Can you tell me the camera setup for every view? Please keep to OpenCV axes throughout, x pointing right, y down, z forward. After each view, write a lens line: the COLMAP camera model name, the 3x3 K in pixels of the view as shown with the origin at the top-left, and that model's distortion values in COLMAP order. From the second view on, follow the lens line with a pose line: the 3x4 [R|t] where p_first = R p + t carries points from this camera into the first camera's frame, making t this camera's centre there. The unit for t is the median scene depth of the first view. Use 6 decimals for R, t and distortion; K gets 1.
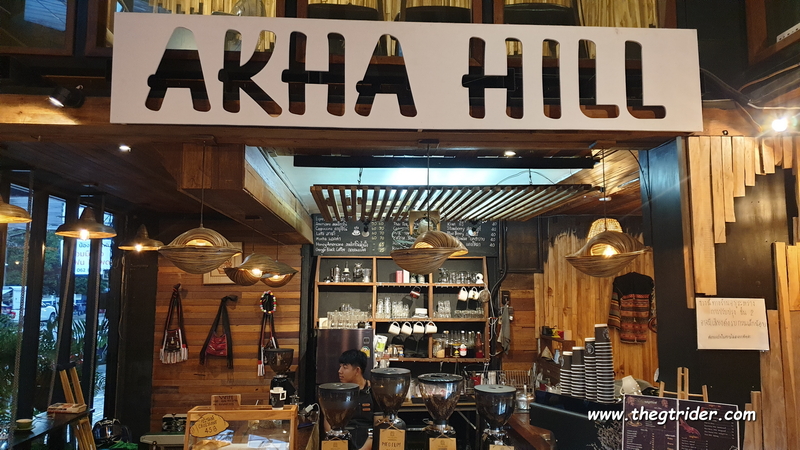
lens RADIAL K [[612.2, 0, 400.0], [0, 612.2, 225.0], [0, 0, 1]] dist [0.064625, -0.092412]
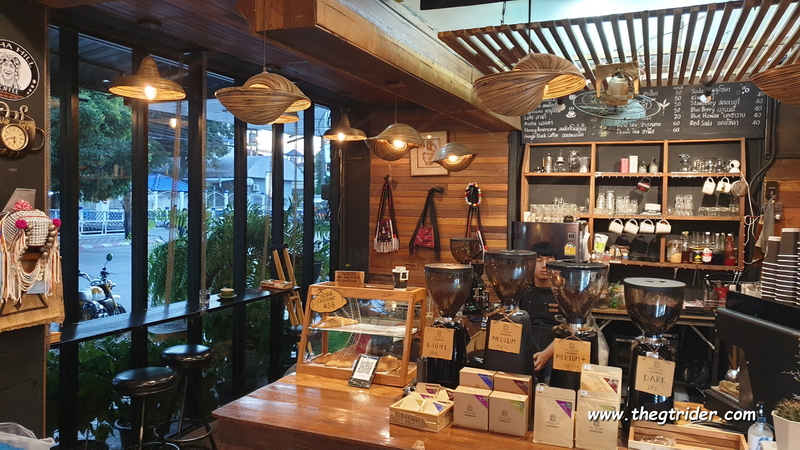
lens RADIAL K [[612.2, 0, 400.0], [0, 612.2, 225.0], [0, 0, 1]] dist [0.064625, -0.092412]
pose [[0.902501, 0.028247, -0.429761, 0.087471], [0.033453, 0.990235, 0.135337, 0.040938], [0.429387, -0.136518, 0.892743, 0.106498]]
